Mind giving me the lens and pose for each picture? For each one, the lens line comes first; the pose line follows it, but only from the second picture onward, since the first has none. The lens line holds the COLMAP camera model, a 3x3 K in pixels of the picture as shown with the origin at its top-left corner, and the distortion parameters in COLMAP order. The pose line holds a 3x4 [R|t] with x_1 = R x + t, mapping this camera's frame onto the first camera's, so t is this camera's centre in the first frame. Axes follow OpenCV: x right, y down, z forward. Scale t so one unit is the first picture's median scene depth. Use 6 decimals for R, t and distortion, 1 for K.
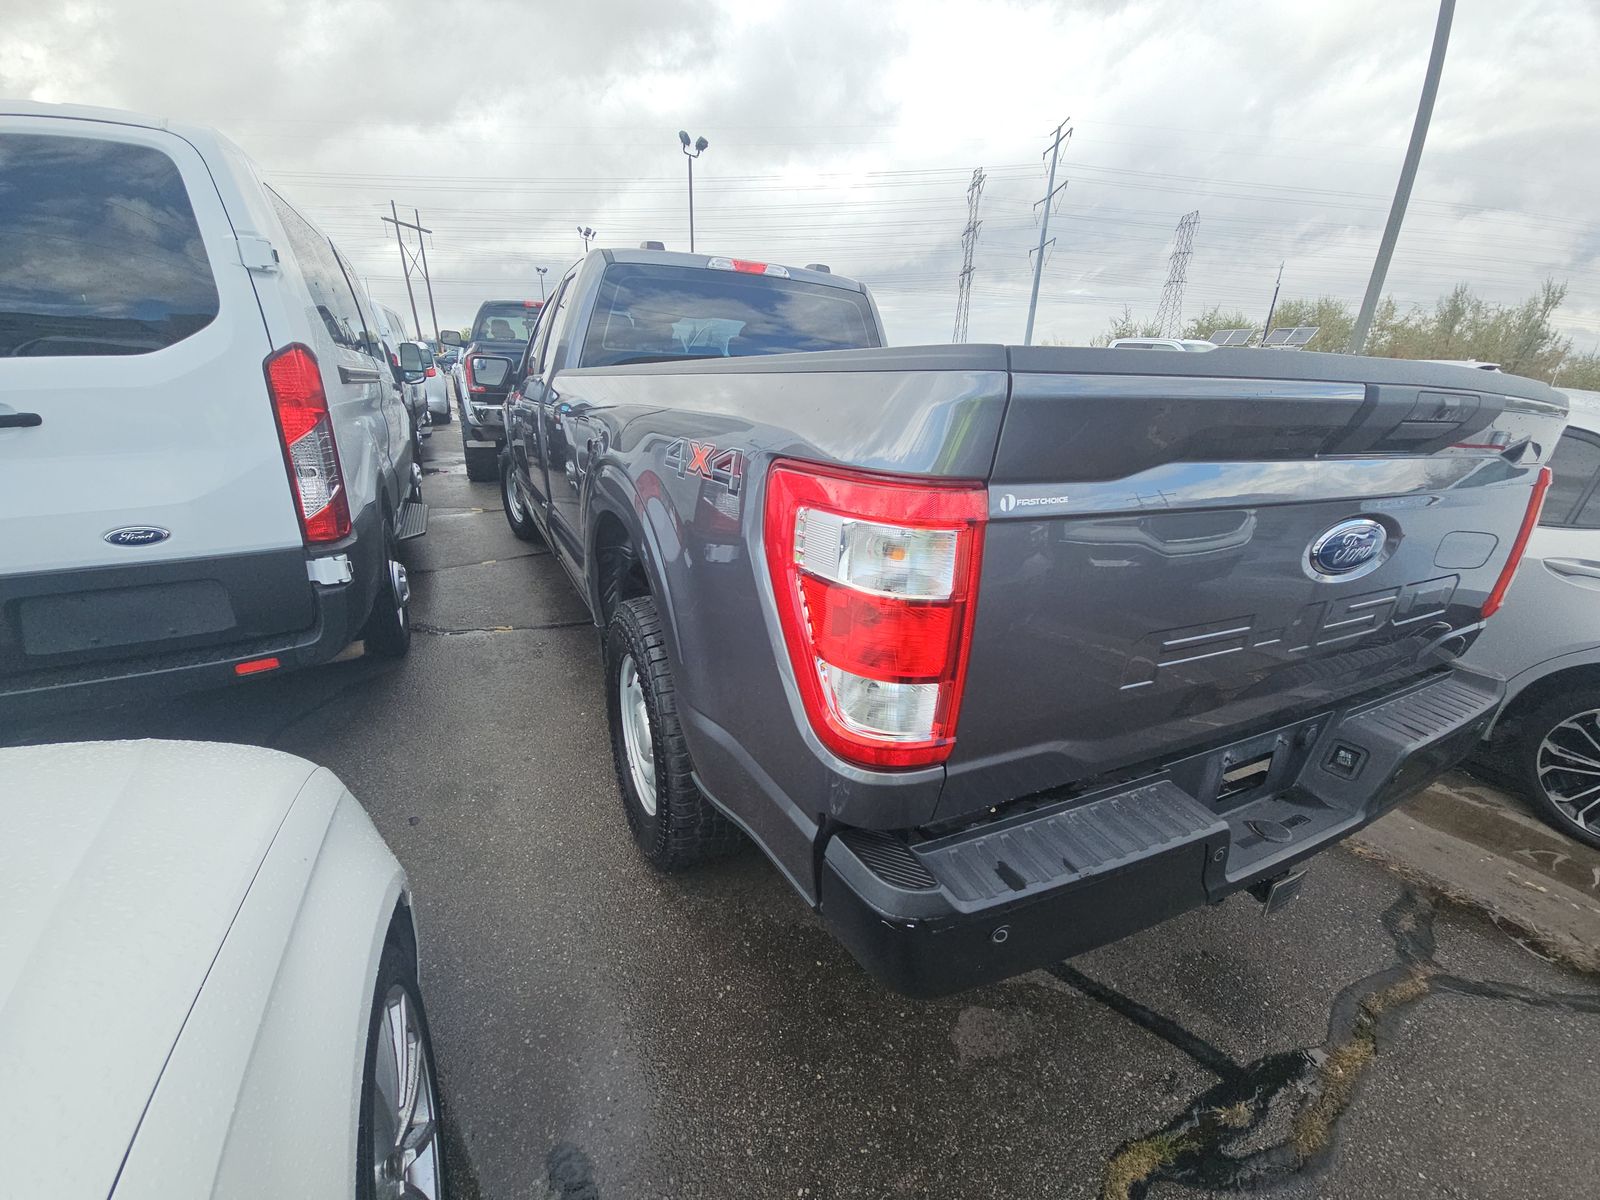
lens RADIAL K [[674.0, 0, 800.0], [0, 674.0, 600.0], [0, 0, 1]] dist [0.000119, -0.000668]
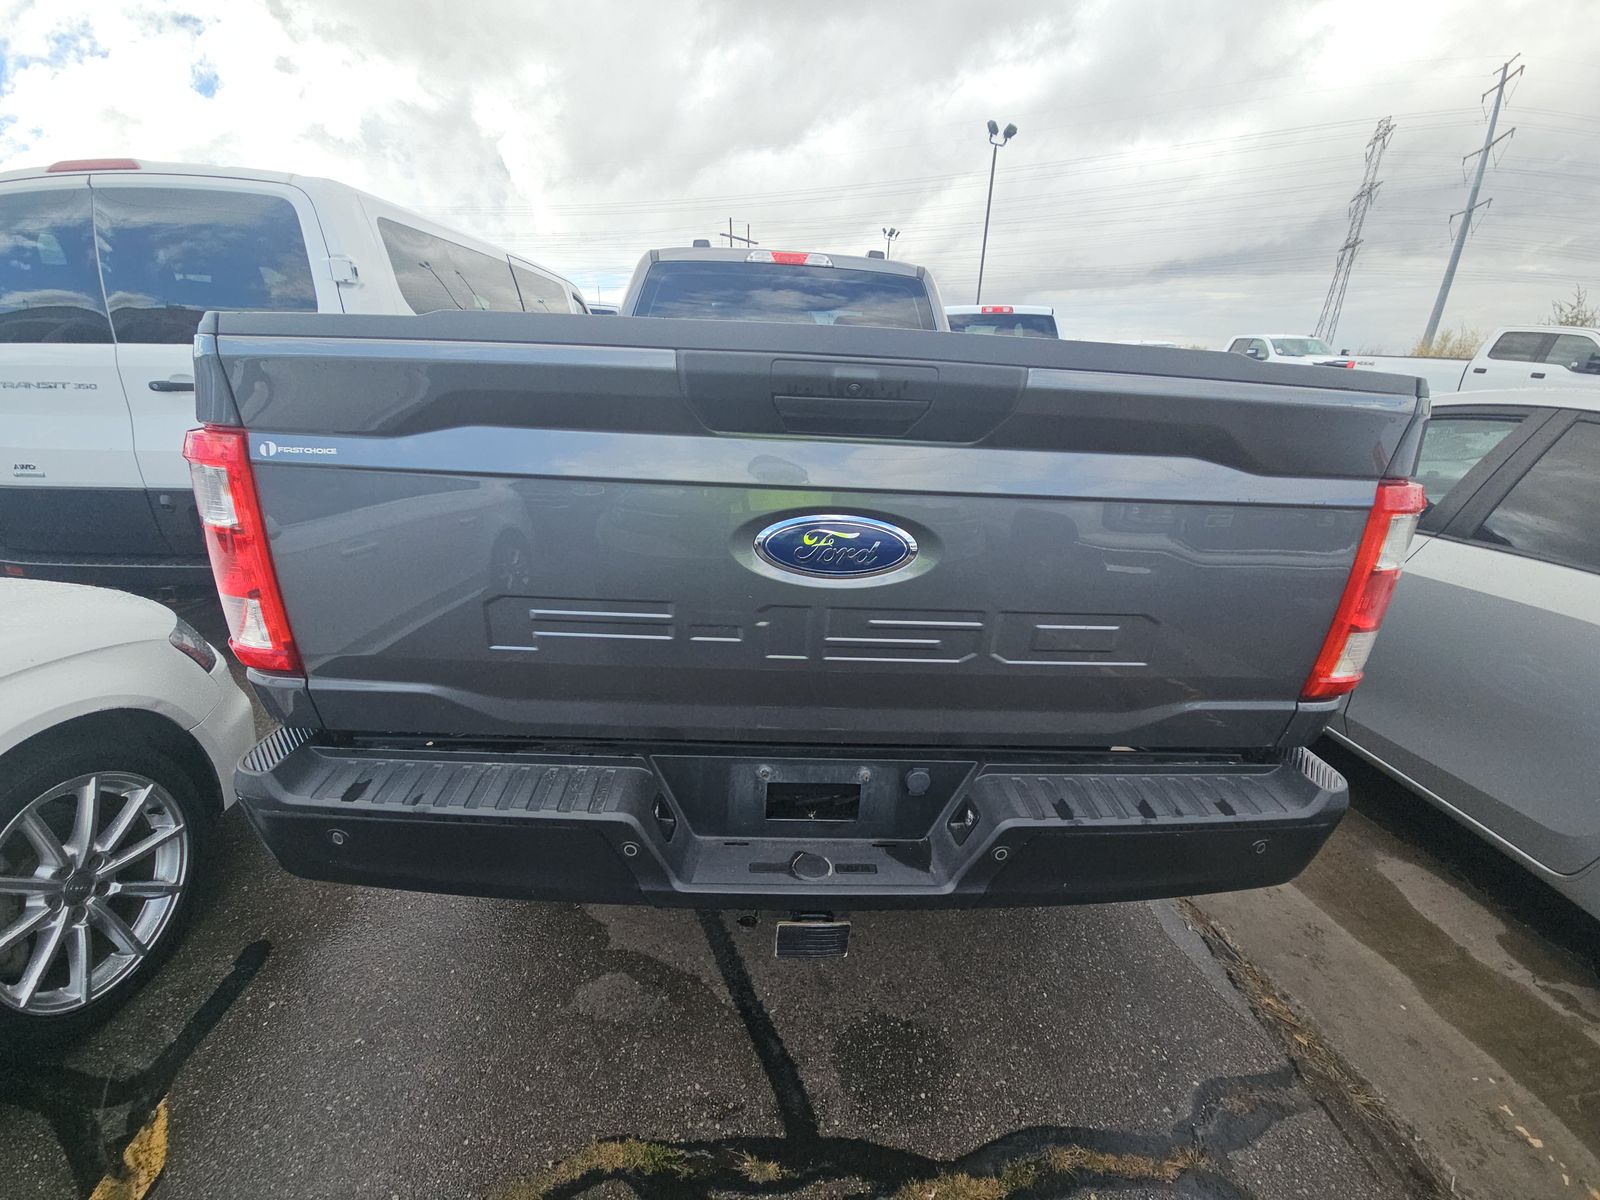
lens RADIAL K [[678.7, 0, 800.0], [0, 678.7, 600.0], [0, 0, 1]] dist [0.012352, -0.012986]
pose [[0.909586, 0.135290, -0.392875, 0.412037], [-0.135174, 0.990423, 0.028105, -0.010540], [0.392915, 0.027542, 0.919162, 0.070556]]
